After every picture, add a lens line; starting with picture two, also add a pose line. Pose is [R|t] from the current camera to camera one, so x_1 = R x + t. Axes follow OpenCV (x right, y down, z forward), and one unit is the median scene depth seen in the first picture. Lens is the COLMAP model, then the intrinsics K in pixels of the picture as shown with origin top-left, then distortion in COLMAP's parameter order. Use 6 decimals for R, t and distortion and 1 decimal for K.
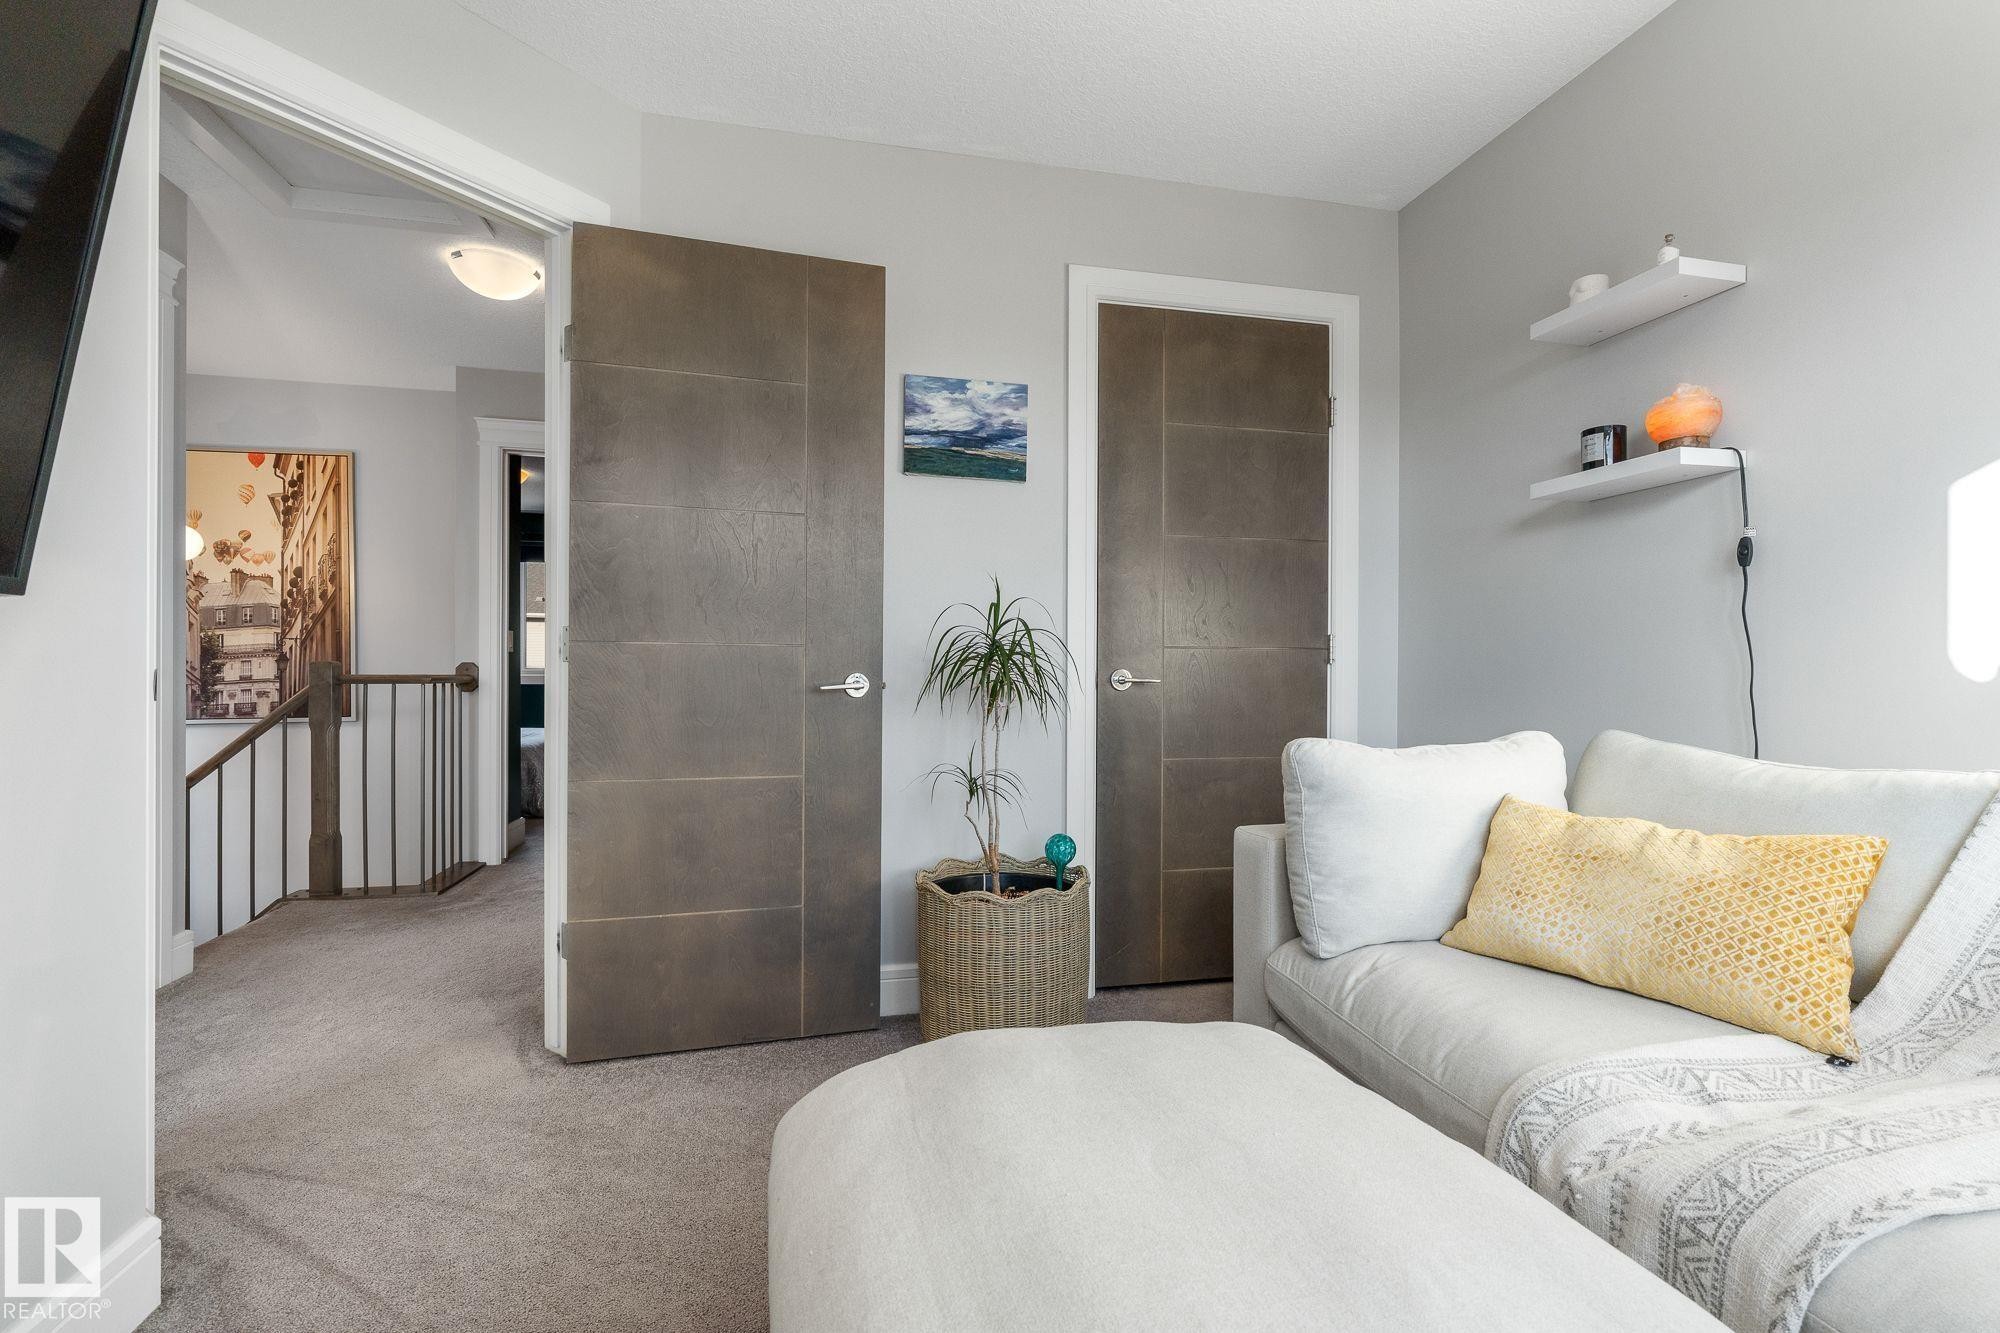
lens RADIAL K [[895.3, 0, 1005.3], [0, 895.3, 663.2], [0, 0, 1]] dist [-0.003218, 0.000145]
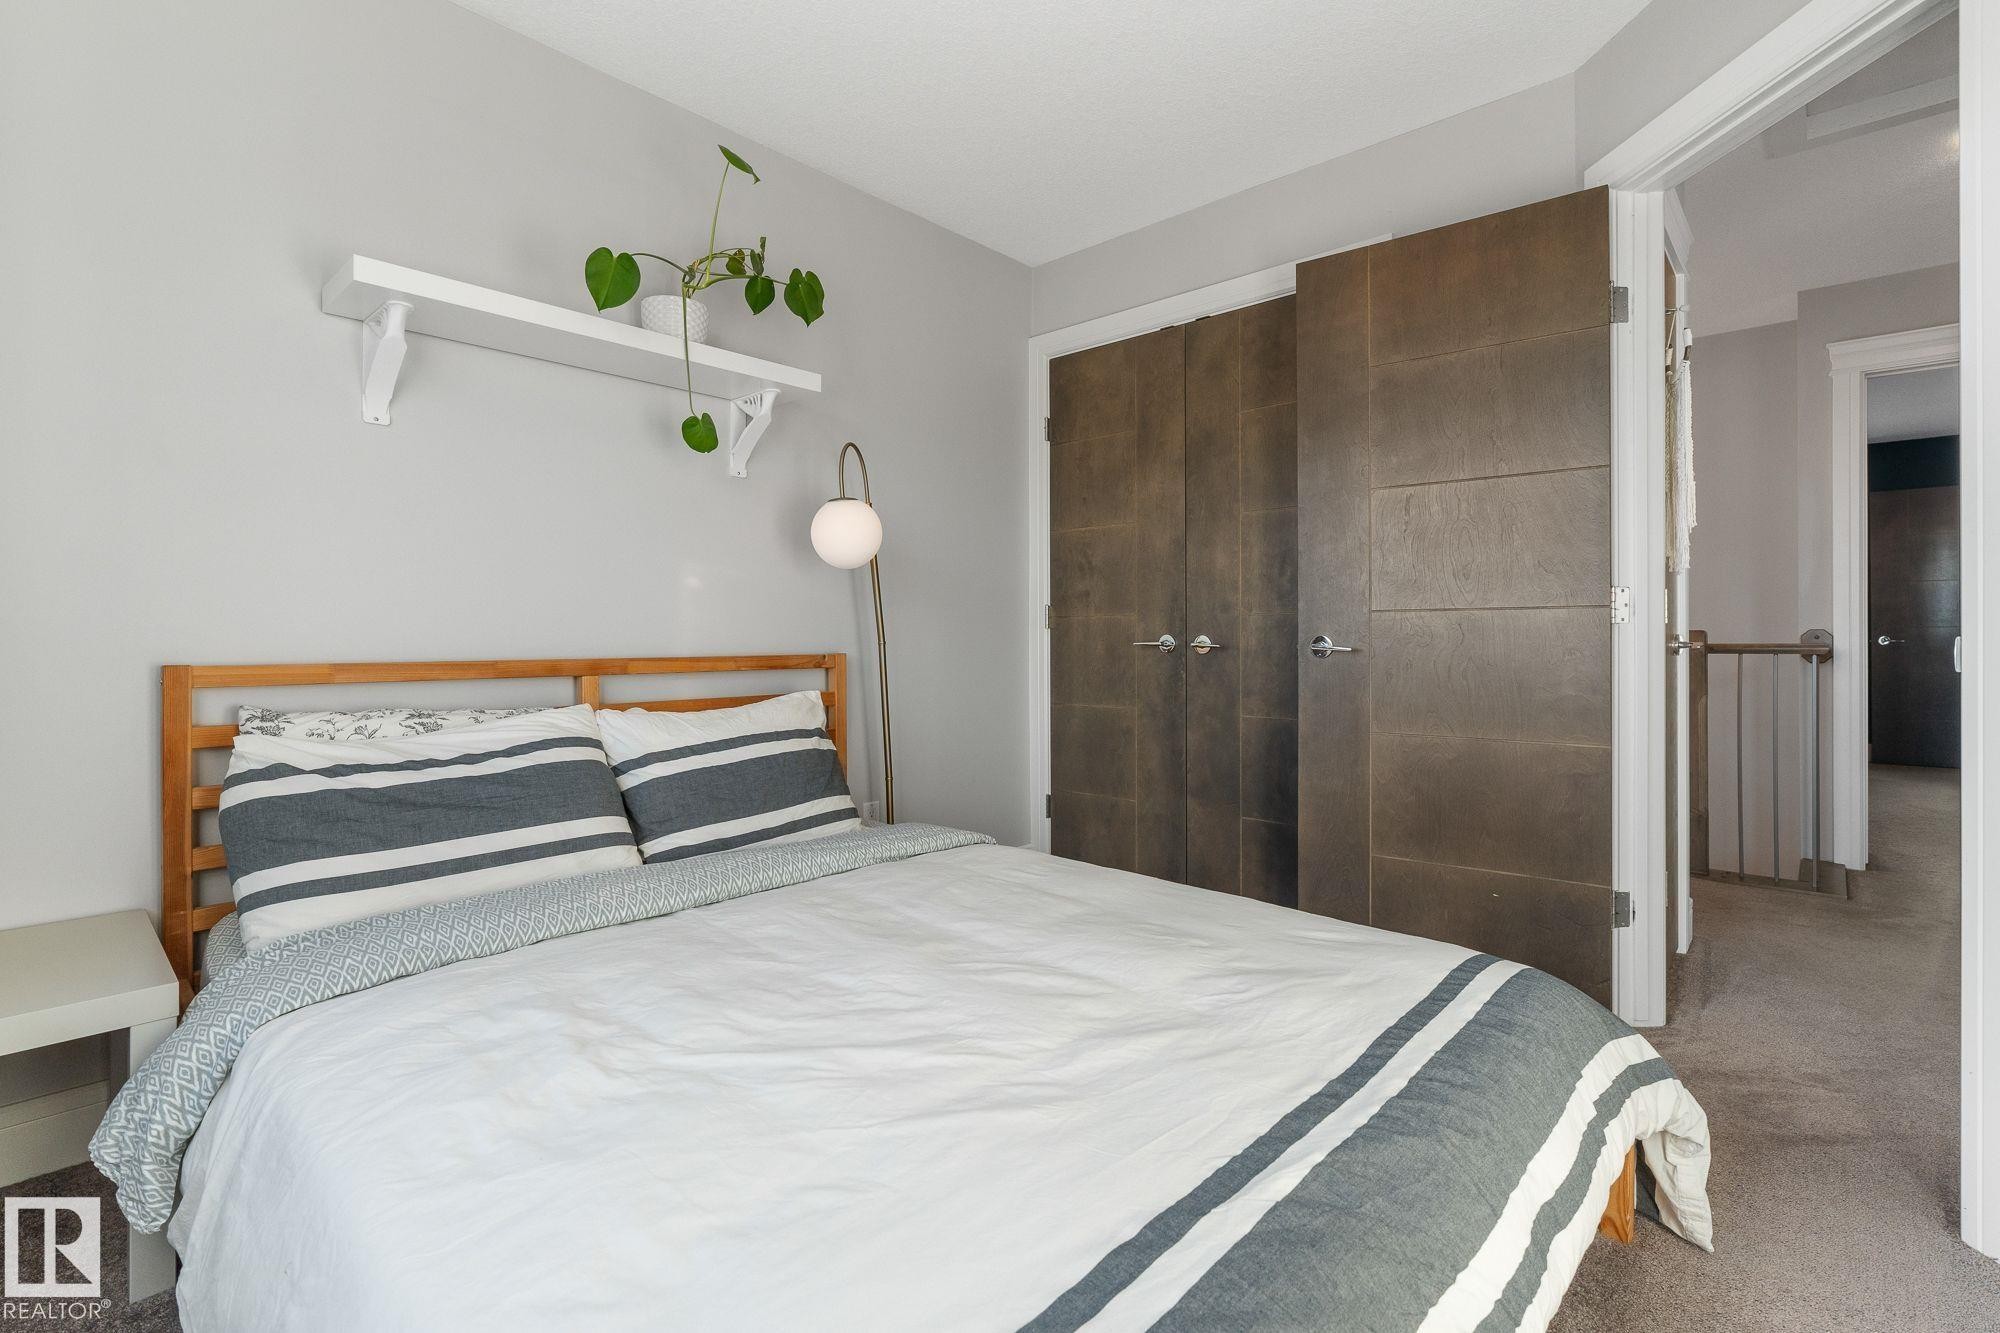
lens RADIAL K [[895.3, 0, 1005.3], [0, 895.3, 663.2], [0, 0, 1]] dist [-0.003218, 0.000145]
pose [[0.561607, 0.025382, -0.827015, -0.328772], [0.001299, 0.999501, 0.031558, 0.002418], [0.827403, -0.018797, 0.561293, -0.132706]]
